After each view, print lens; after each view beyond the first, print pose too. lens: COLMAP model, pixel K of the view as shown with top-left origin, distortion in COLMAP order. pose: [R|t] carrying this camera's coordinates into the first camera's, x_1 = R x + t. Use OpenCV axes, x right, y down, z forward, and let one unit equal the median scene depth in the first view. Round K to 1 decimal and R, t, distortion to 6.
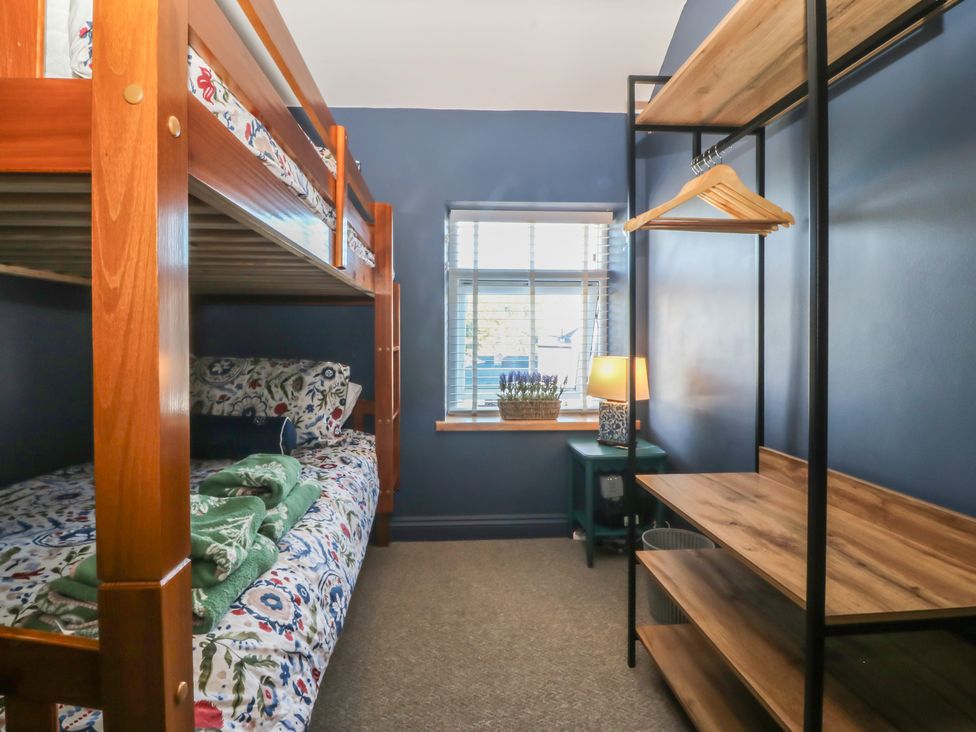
lens RADIAL K [[511.5, 0, 466.2], [0, 511.5, 362.6], [0, 0, 1]] dist [0.002668, -0.009260]
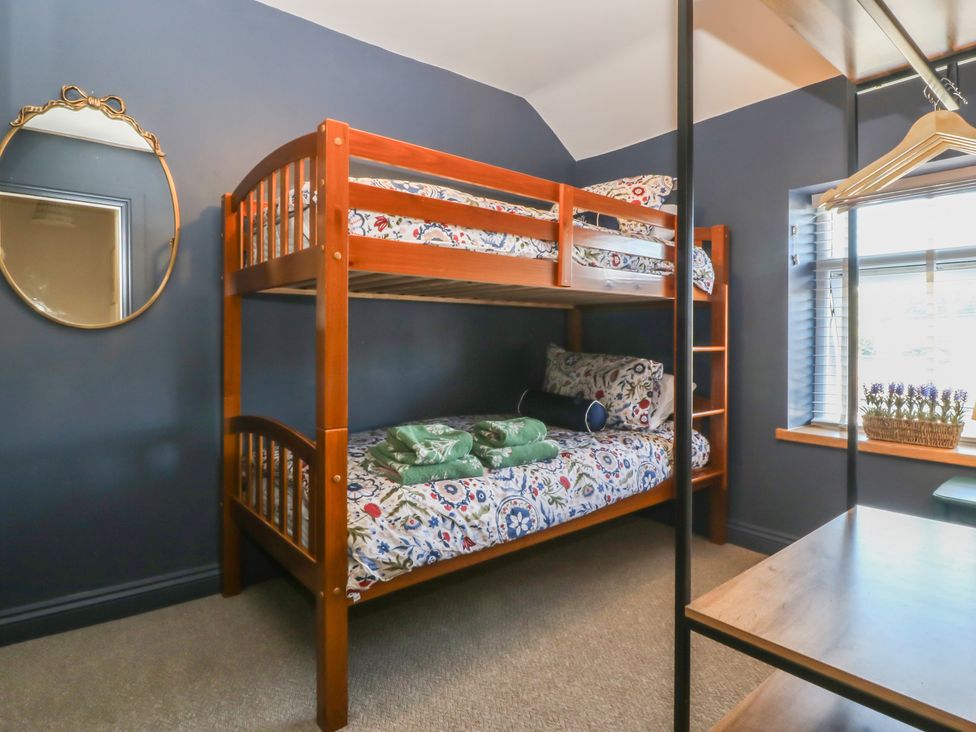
lens RADIAL K [[521.8, 0, 486.8], [0, 521.8, 356.9], [0, 0, 1]] dist [0.003339, -0.016269]
pose [[0.591553, 0.029625, -0.805722, 0.495817], [-0.041132, 0.999132, 0.006538, 0.001255], [0.805217, 0.029273, 0.592258, 0.016053]]
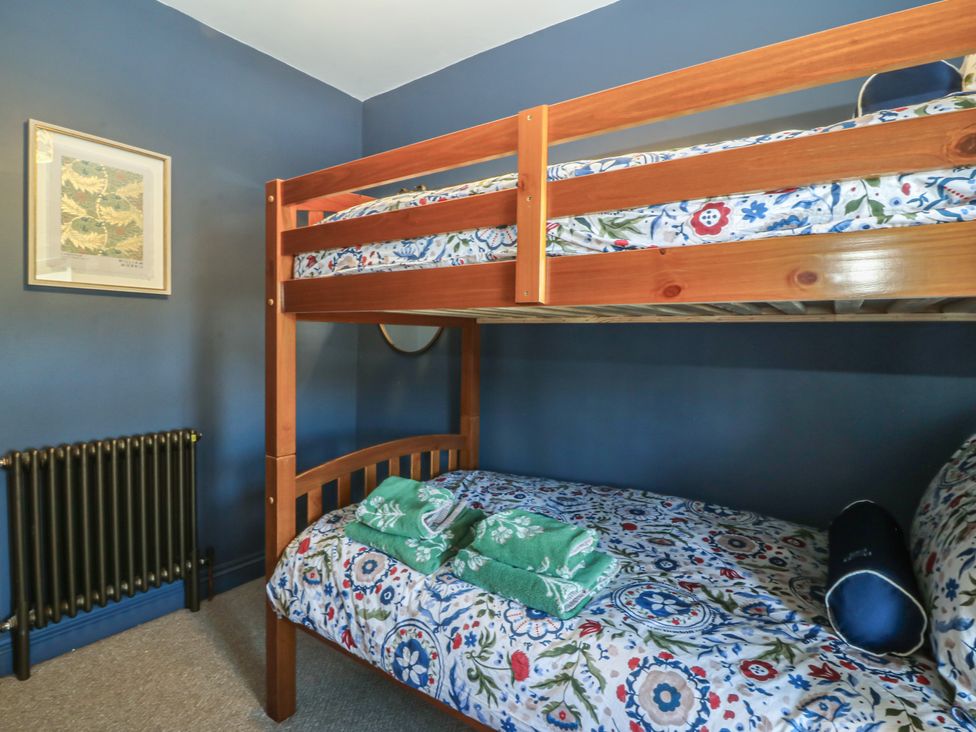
lens RADIAL K [[521.8, 0, 486.8], [0, 521.8, 356.9], [0, 0, 1]] dist [0.003339, -0.016269]
pose [[-0.618356, 0.030888, -0.785291, 0.242221], [-0.048996, 0.995768, 0.077747, -0.108768], [0.784369, 0.086552, -0.614226, 0.940157]]
